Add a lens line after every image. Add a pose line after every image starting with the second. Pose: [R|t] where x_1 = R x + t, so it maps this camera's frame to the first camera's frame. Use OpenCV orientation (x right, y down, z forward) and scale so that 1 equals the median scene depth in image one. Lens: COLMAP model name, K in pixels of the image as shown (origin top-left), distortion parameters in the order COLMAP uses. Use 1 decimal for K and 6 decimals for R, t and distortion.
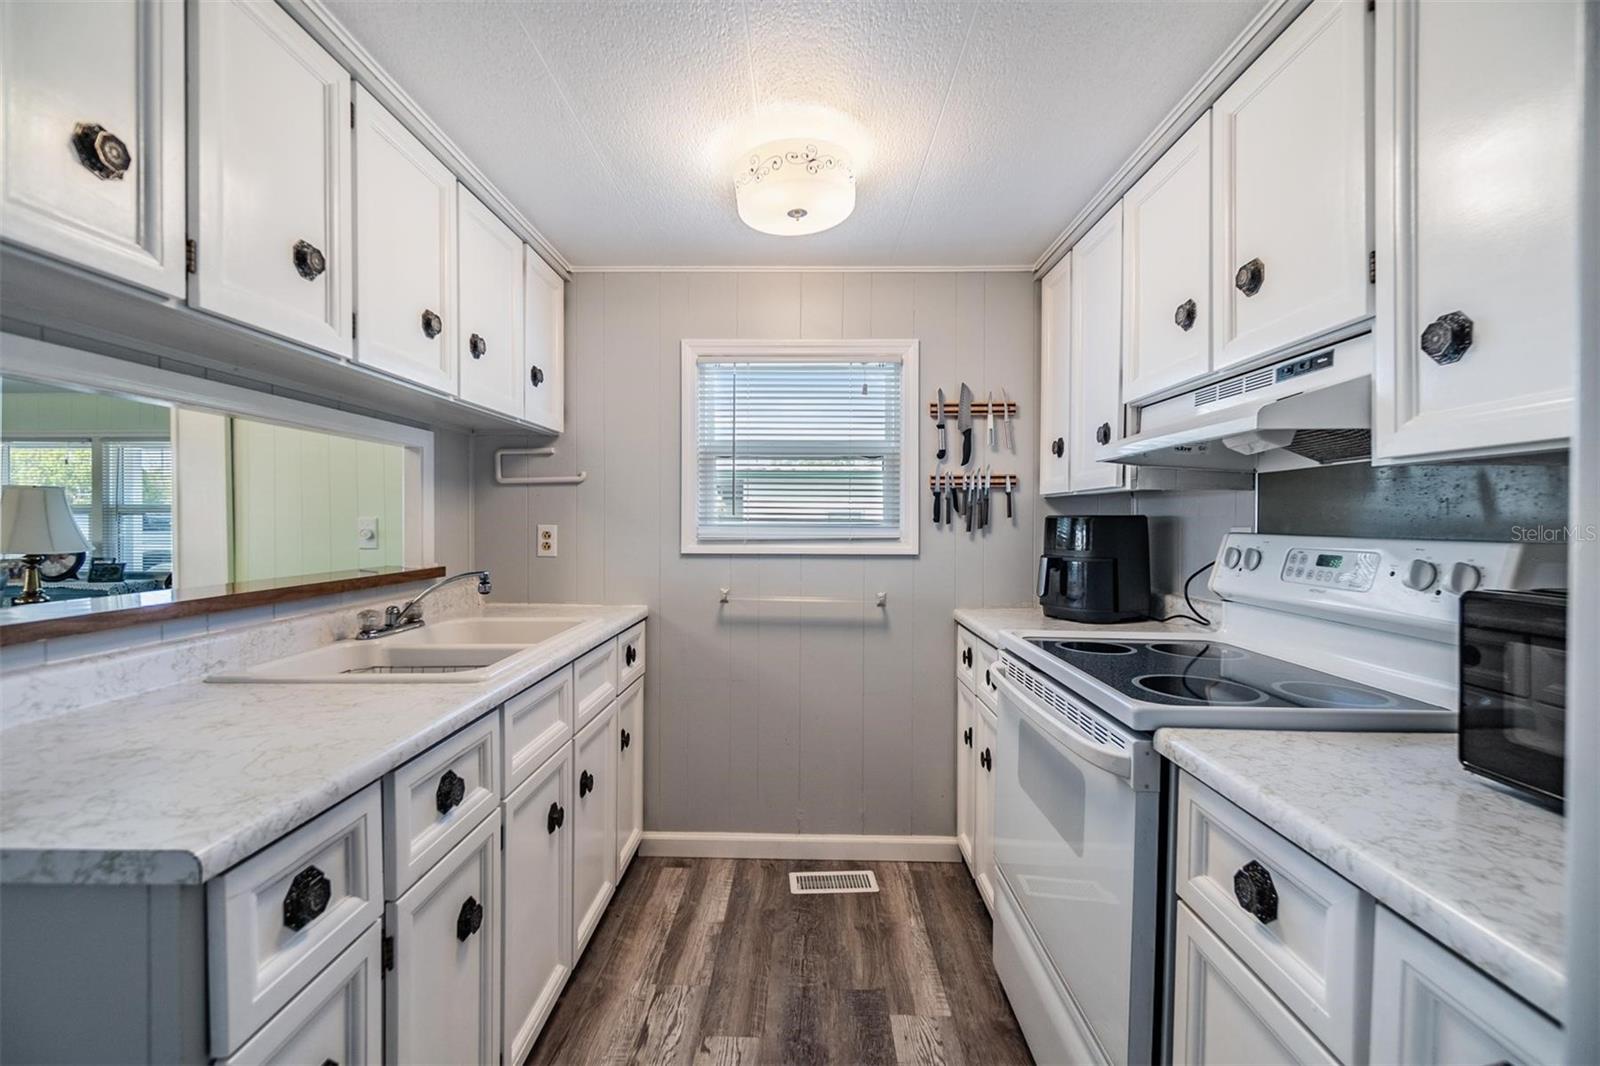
lens RADIAL K [[701.5, 0, 800.2], [0, 701.5, 522.1], [0, 0, 1]] dist [-0.004046, 0.000157]
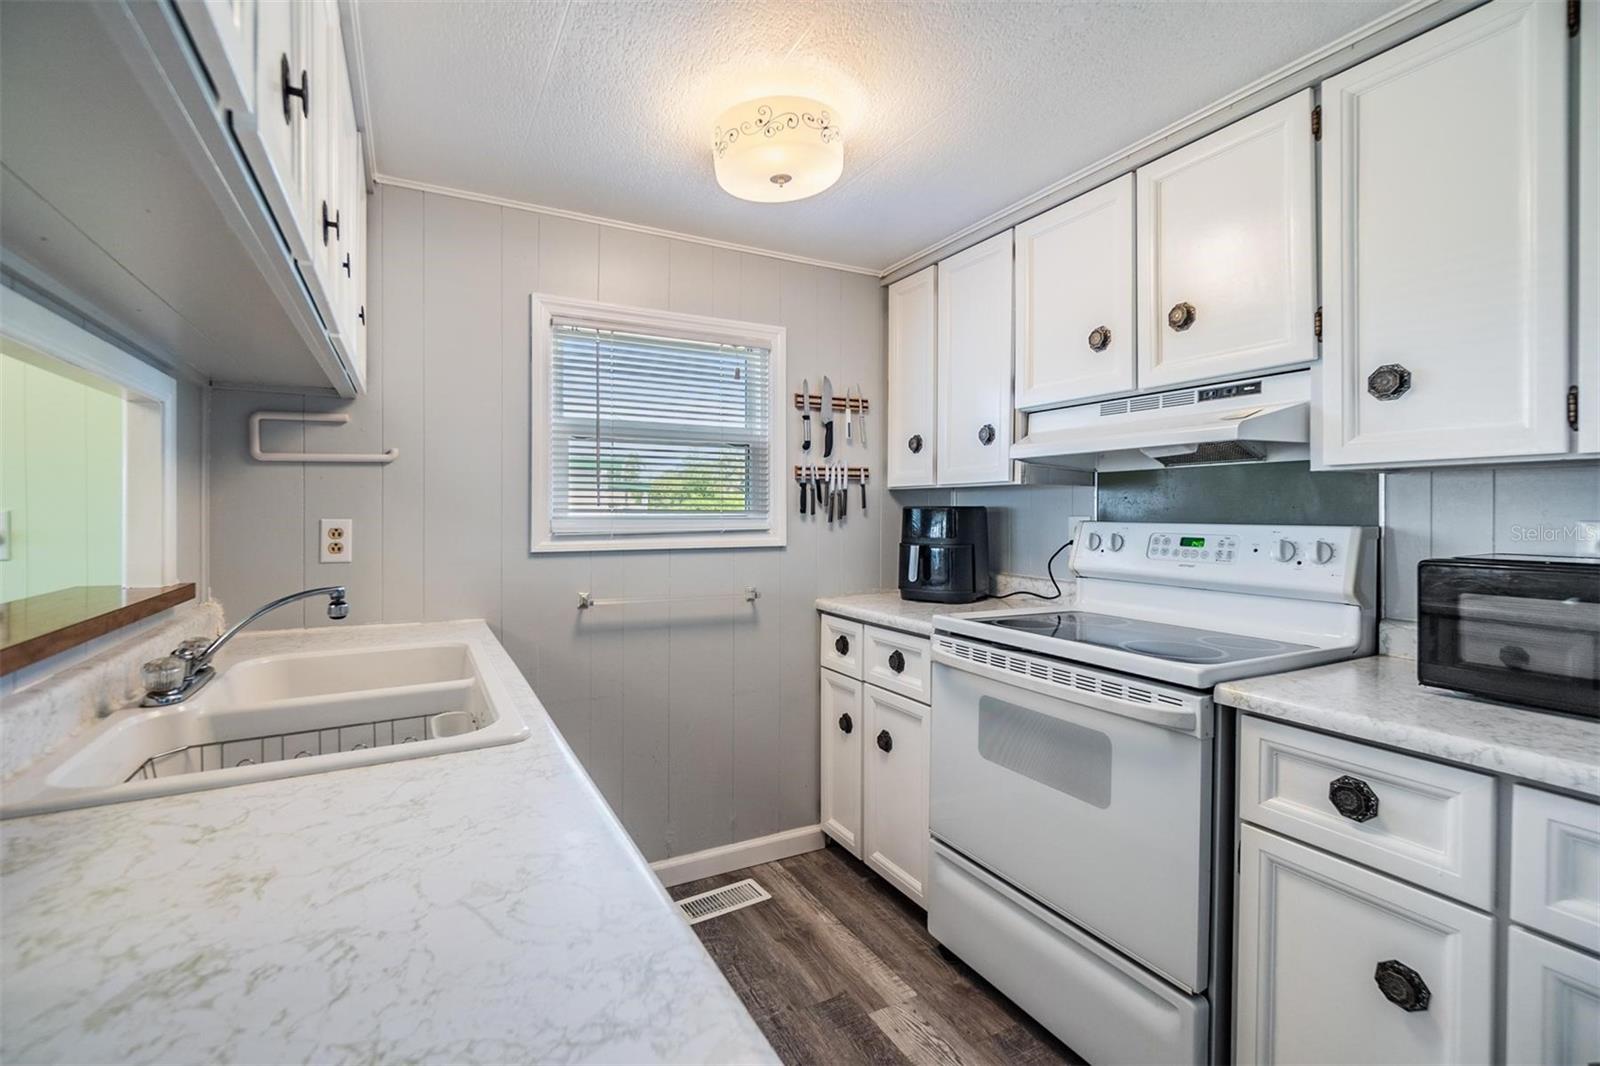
lens RADIAL K [[701.5, 0, 787.9], [0, 701.5, 511.9], [0, 0, 1]] dist [-0.004046, 0.000157]
pose [[0.873875, -0.002859, 0.486142, -0.374324], [0.003904, 0.999992, -0.001138, -0.001047], [-0.486134, 0.002893, 0.873879, 0.162952]]
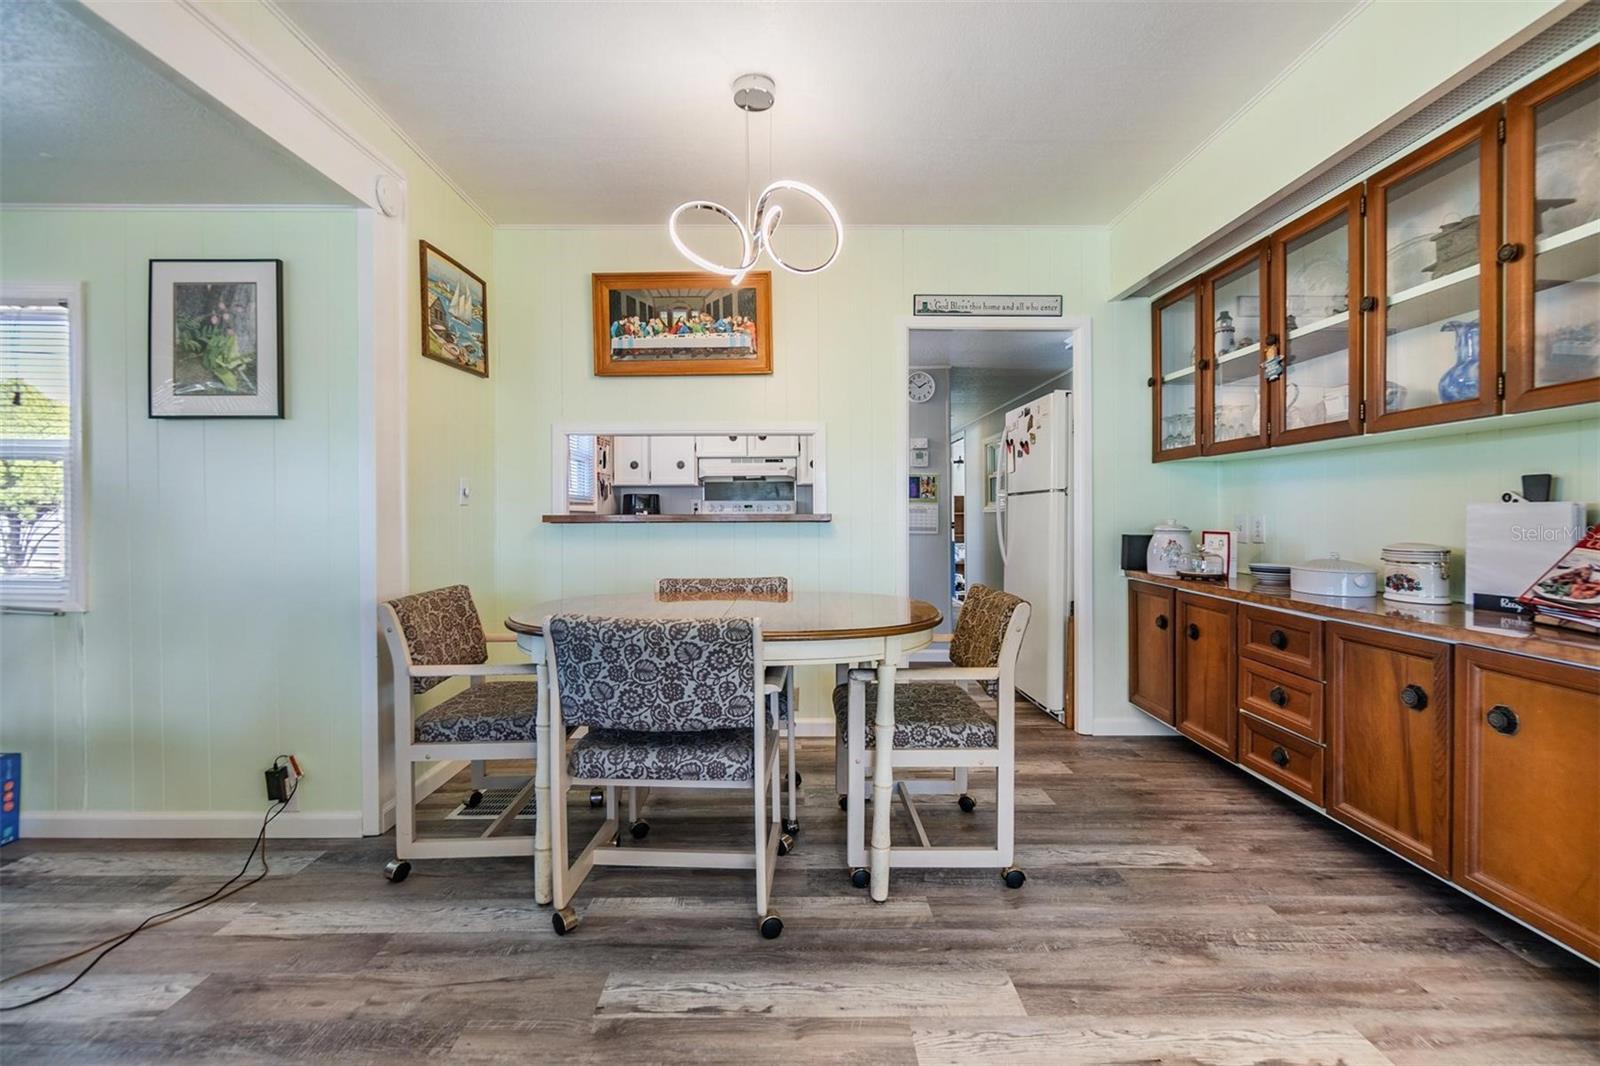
lens RADIAL K [[701.5, 0, 796.0], [0, 701.5, 519.8], [0, 0, 1]] dist [-0.004046, 0.000157]
pose [[-0.019495, -0.007974, 0.999778, -2.230575], [0.011175, 0.999904, 0.008193, 0.070395], [-0.999747, 0.011333, -0.019404, 0.571908]]
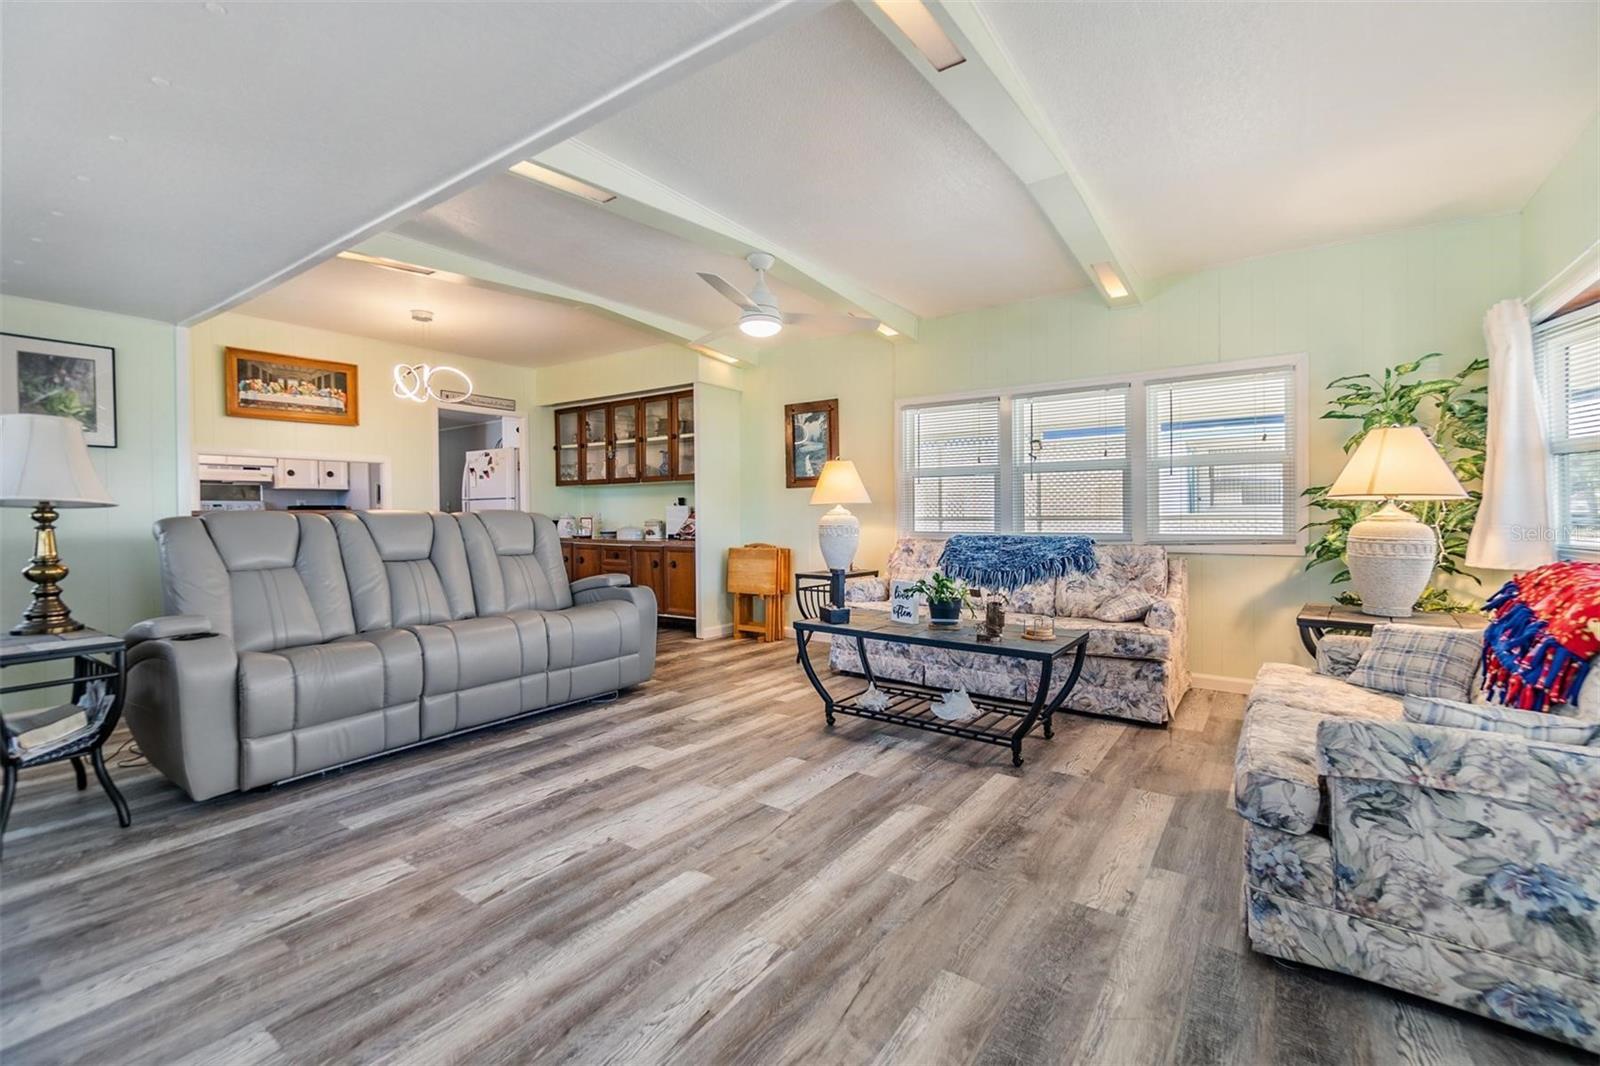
lens RADIAL K [[701.5, 0, 806.3], [0, 701.5, 518.1], [0, 0, 1]] dist [-0.004046, 0.000157]
pose [[-0.826955, 0.001746, 0.562266, -3.548855], [0.011389, 0.999842, 0.013646, 0.083877], [-0.562153, 0.017688, -0.826844, 1.851102]]
